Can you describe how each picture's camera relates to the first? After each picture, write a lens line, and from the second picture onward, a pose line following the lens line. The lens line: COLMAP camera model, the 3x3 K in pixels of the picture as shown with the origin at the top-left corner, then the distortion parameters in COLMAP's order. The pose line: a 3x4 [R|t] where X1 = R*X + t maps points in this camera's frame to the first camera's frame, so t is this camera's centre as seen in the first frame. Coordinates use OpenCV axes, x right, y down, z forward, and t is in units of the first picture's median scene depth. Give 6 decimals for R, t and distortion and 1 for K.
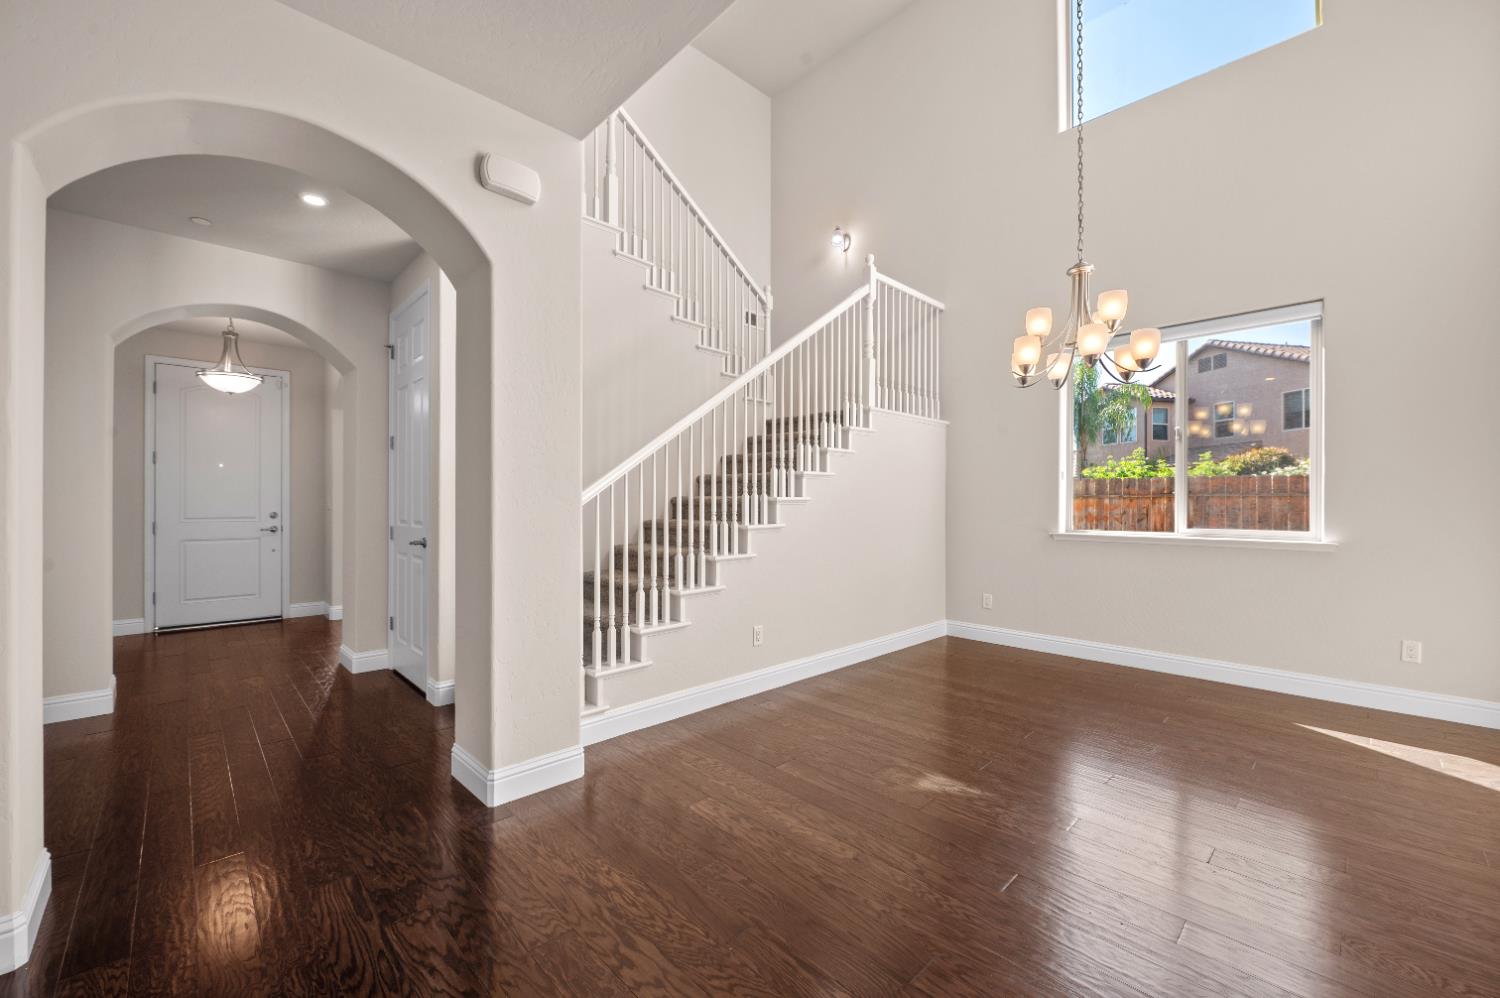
lens RADIAL K [[594.9, 0, 750.0], [0, 594.9, 499.0], [0, 0, 1]] dist [0.000547, -0.000012]
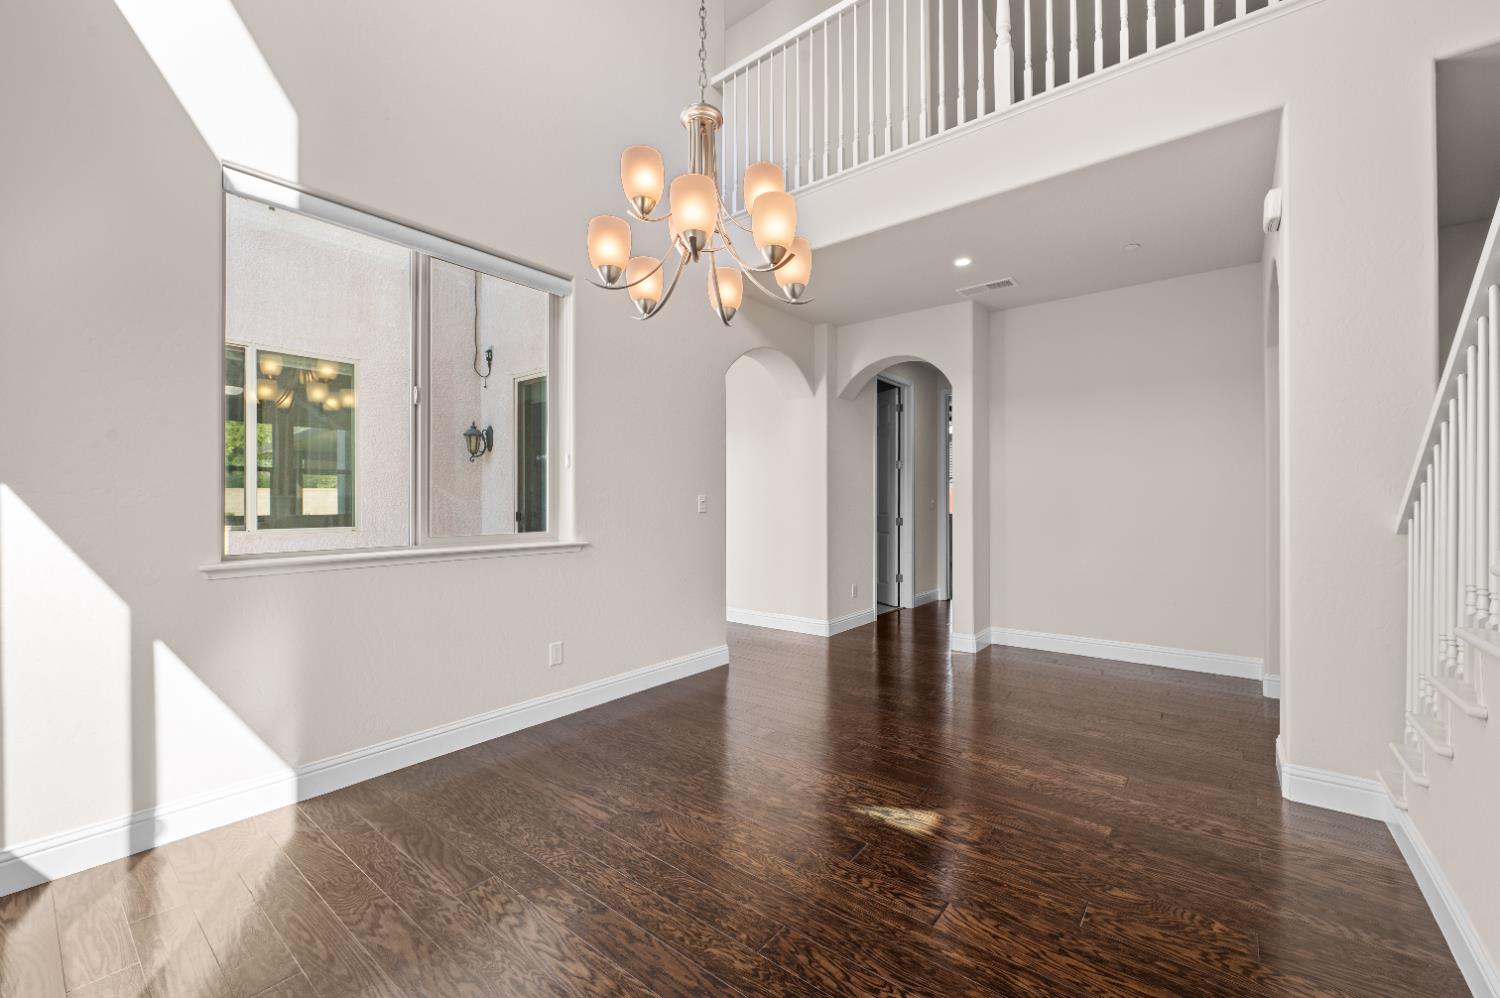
lens RADIAL K [[604.9, 0, 755.1], [0, 604.9, 513.2], [0, 0, 1]] dist [-0.003189, -0.000566]
pose [[-0.990447, 0.000276, -0.137891, 0.630212], [-0.001014, 0.999956, 0.009281, 0.017564], [0.137888, 0.009332, -0.990404, 1.731478]]
